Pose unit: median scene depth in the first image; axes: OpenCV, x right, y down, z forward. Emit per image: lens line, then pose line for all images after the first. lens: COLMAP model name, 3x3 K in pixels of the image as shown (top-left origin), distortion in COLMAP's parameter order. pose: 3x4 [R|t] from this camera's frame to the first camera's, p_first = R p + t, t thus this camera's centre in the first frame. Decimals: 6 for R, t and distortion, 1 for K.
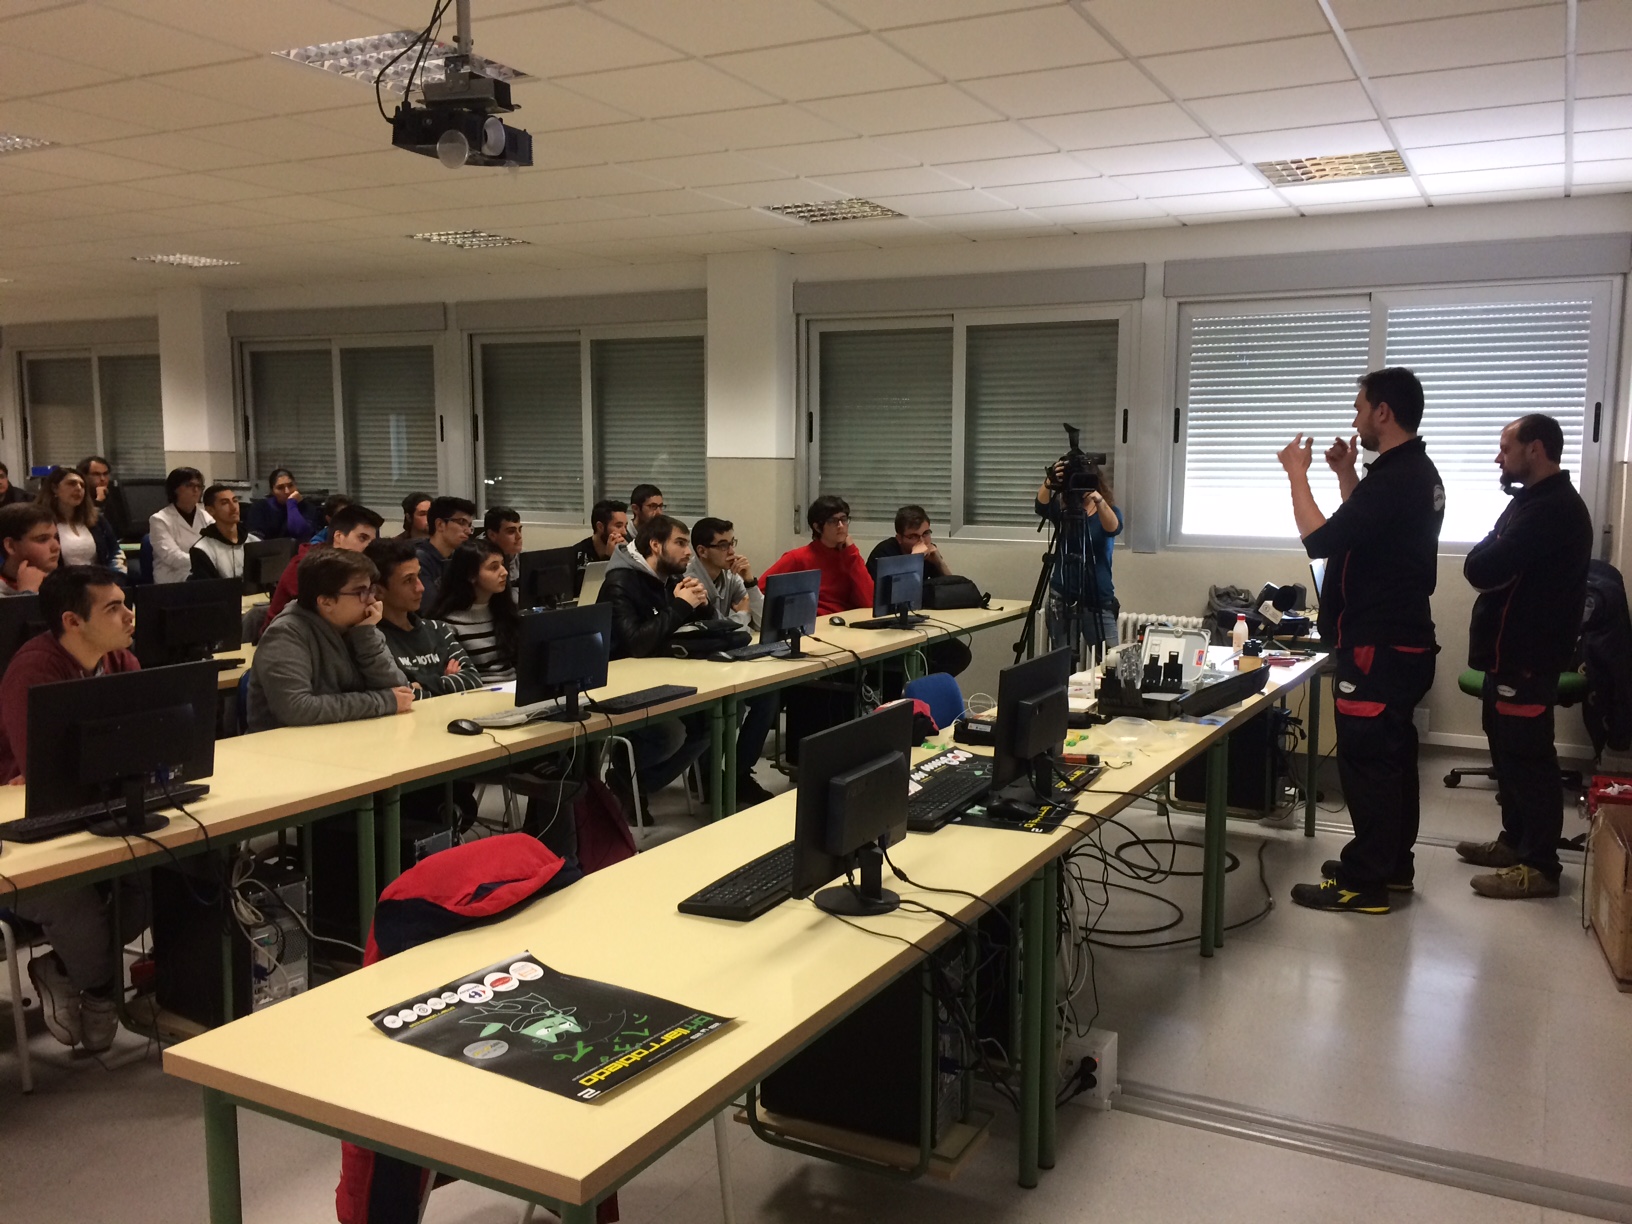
lens RADIAL K [[1374.5, 0, 818.1], [0, 1374.5, 603.1], [0, 0, 1]] dist [0.089913, -0.108496]
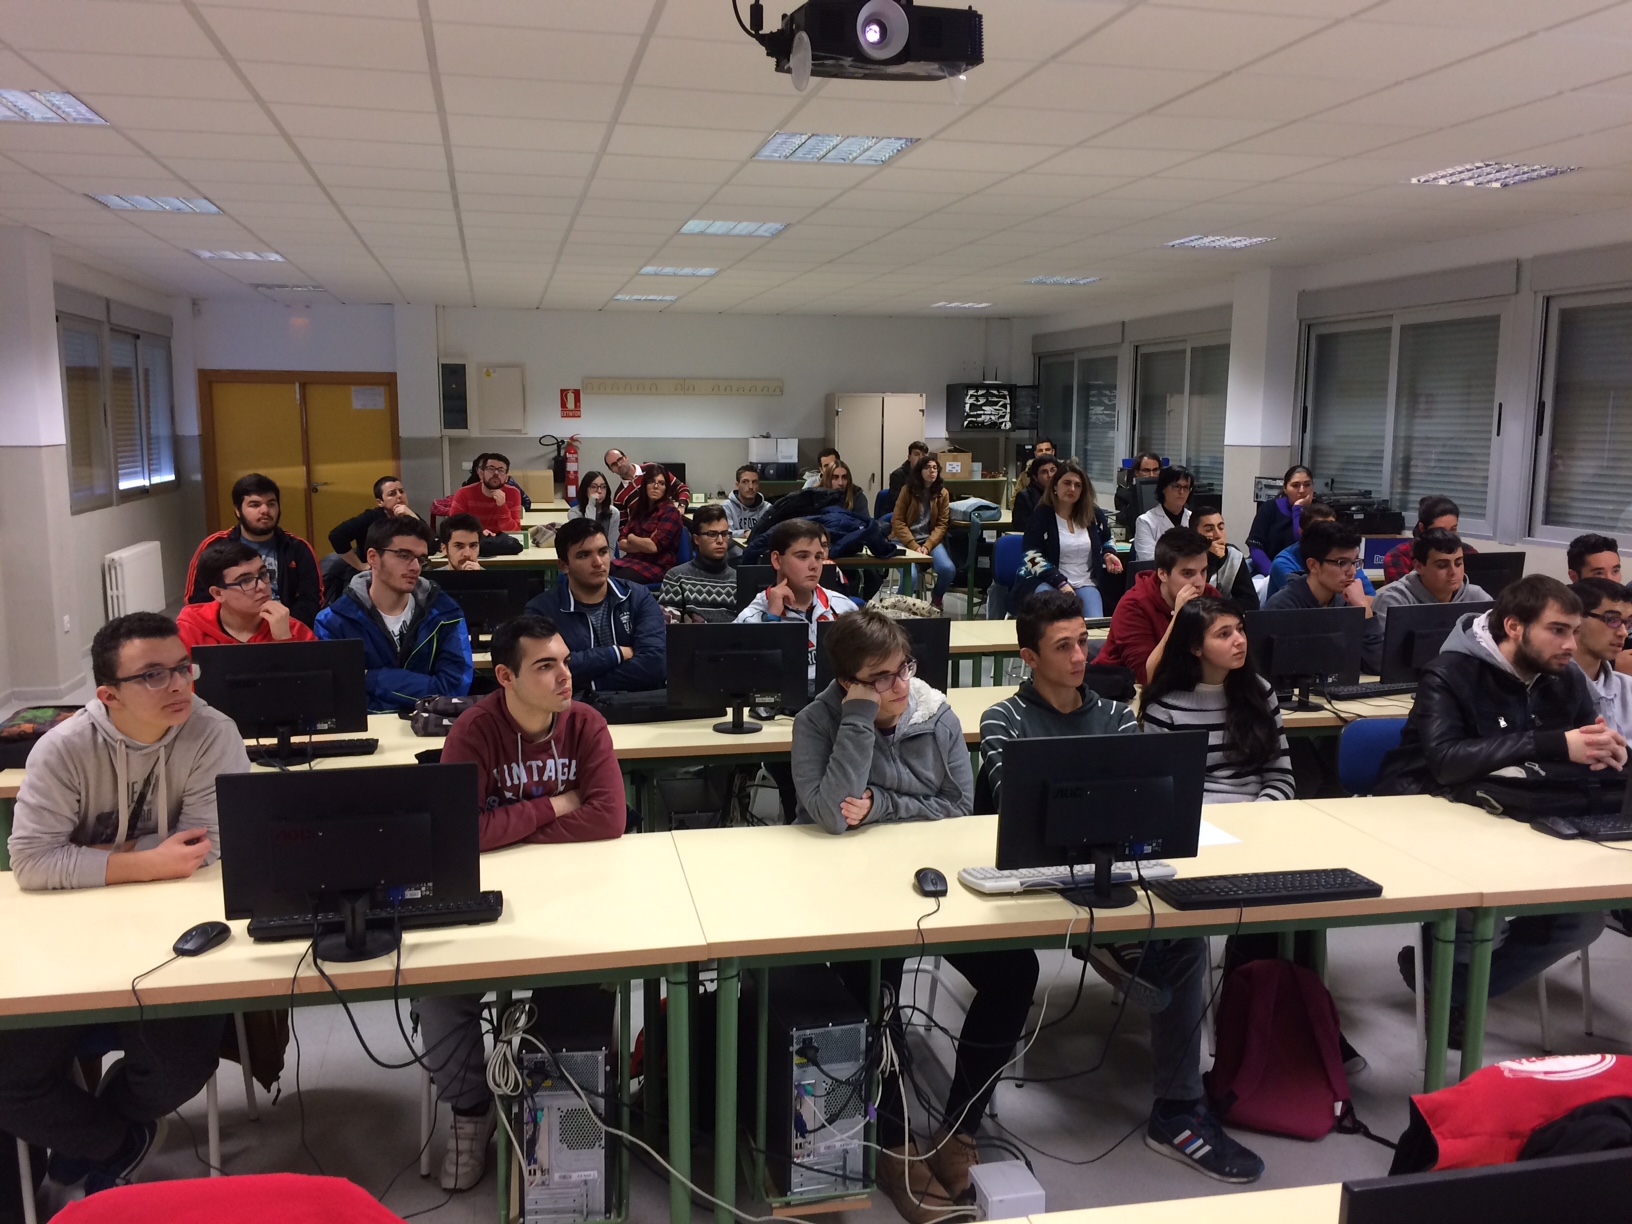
lens RADIAL K [[1374.5, 0, 818.1], [0, 1374.5, 603.1], [0, 0, 1]] dist [0.089913, -0.108496]
pose [[0.641816, 0.101039, -0.760173, 0.105468], [-0.087004, 0.994476, 0.058724, -0.039911], [0.761907, 0.028448, 0.647062, 0.217682]]
